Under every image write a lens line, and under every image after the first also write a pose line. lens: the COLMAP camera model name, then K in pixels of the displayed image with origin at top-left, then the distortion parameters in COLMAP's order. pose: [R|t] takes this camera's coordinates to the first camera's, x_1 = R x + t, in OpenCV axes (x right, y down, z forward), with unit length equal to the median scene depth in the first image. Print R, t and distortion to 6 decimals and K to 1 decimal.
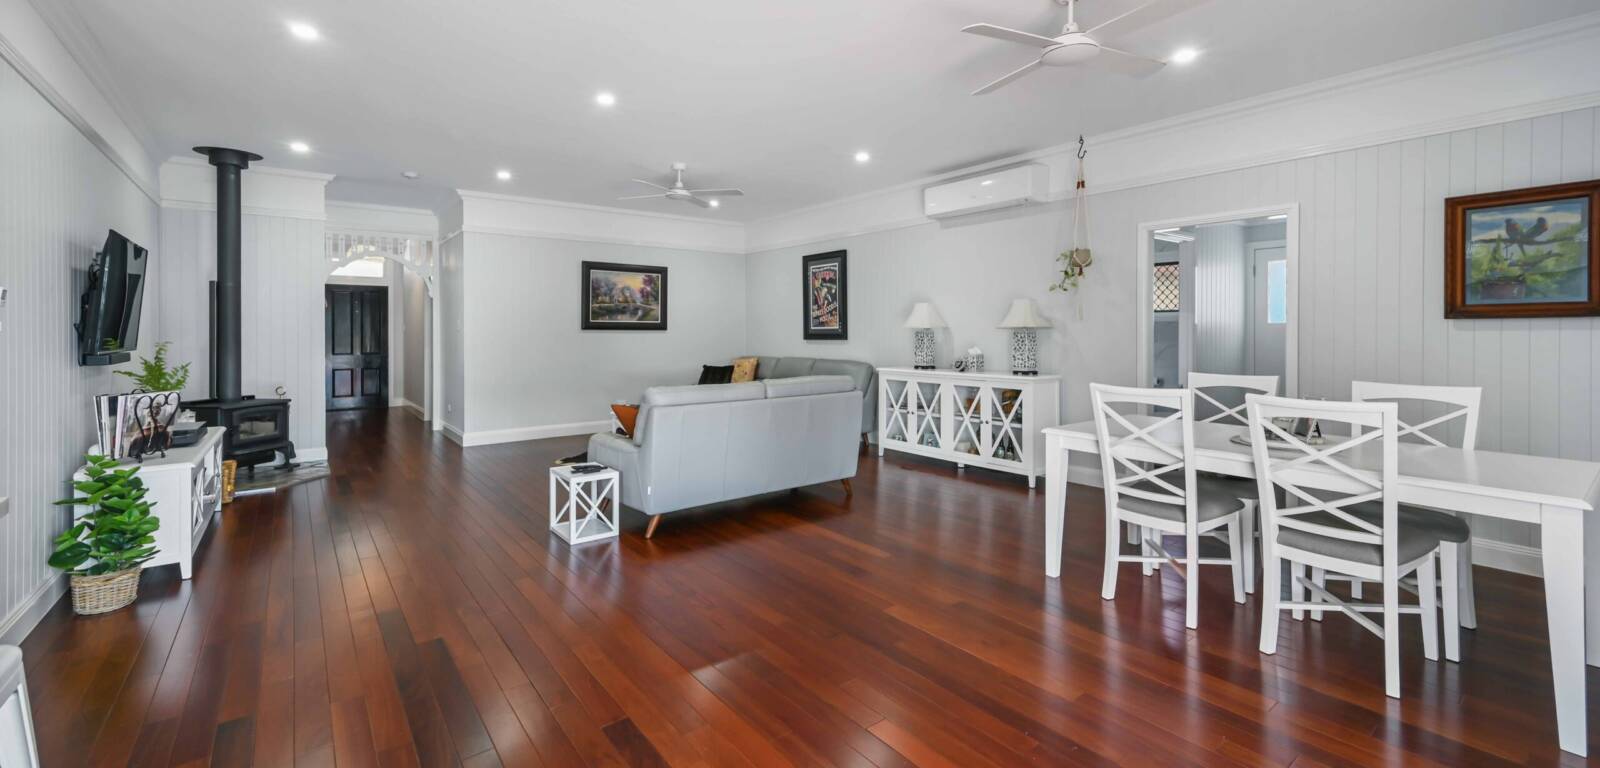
lens RADIAL K [[659.5, 0, 805.7], [0, 659.5, 316.4], [0, 0, 1]] dist [-0.000219, -0.000054]
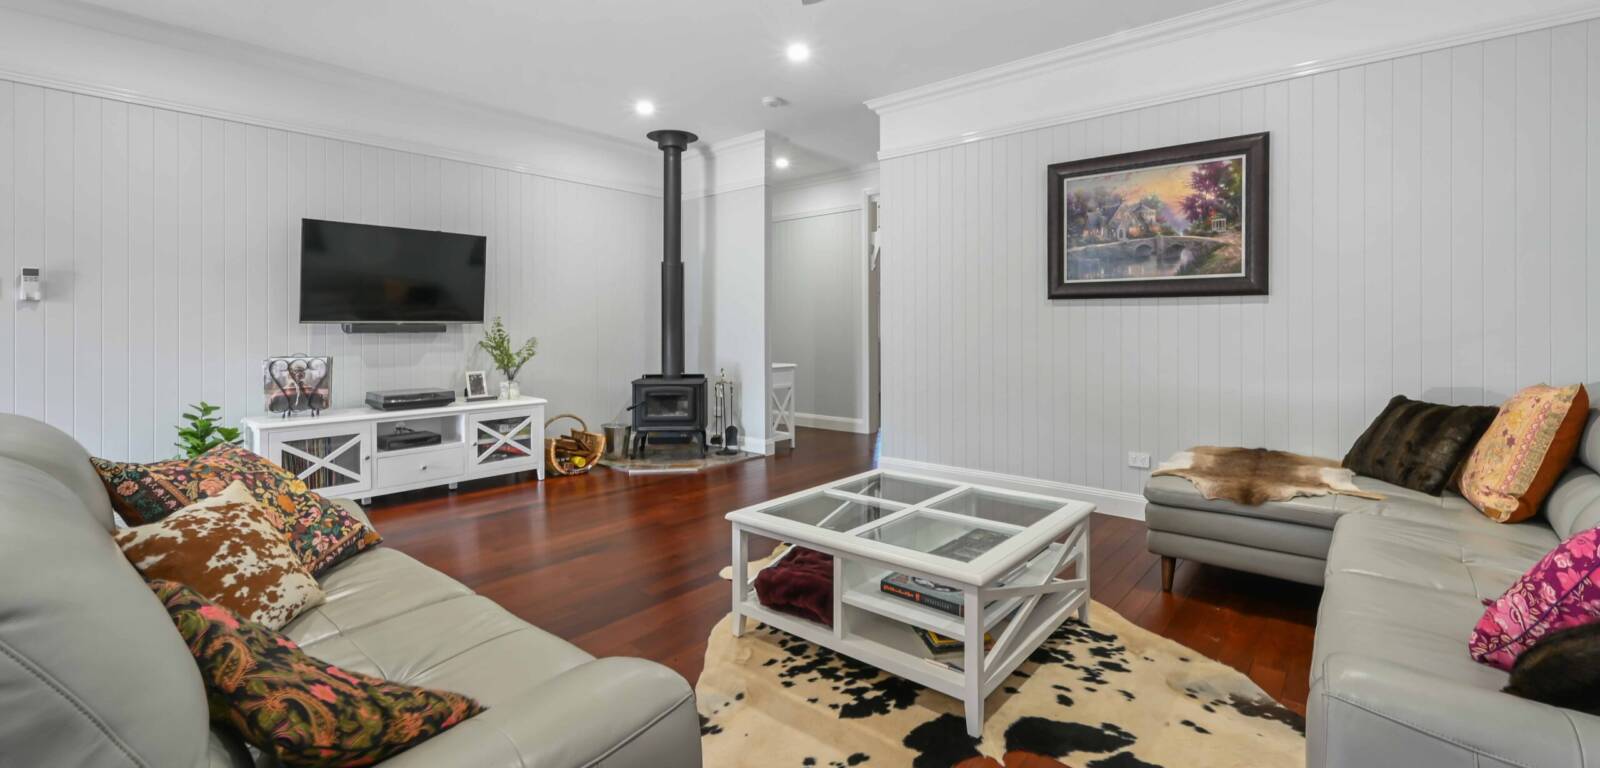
lens RADIAL K [[659.5, 0, 805.7], [0, 659.5, 316.4], [0, 0, 1]] dist [-0.000219, -0.000054]
pose [[0.211093, -0.011749, -0.977395, 0.115736], [0.021947, 0.999733, -0.007277, 0.031977], [0.977219, -0.019914, 0.211295, 0.689181]]
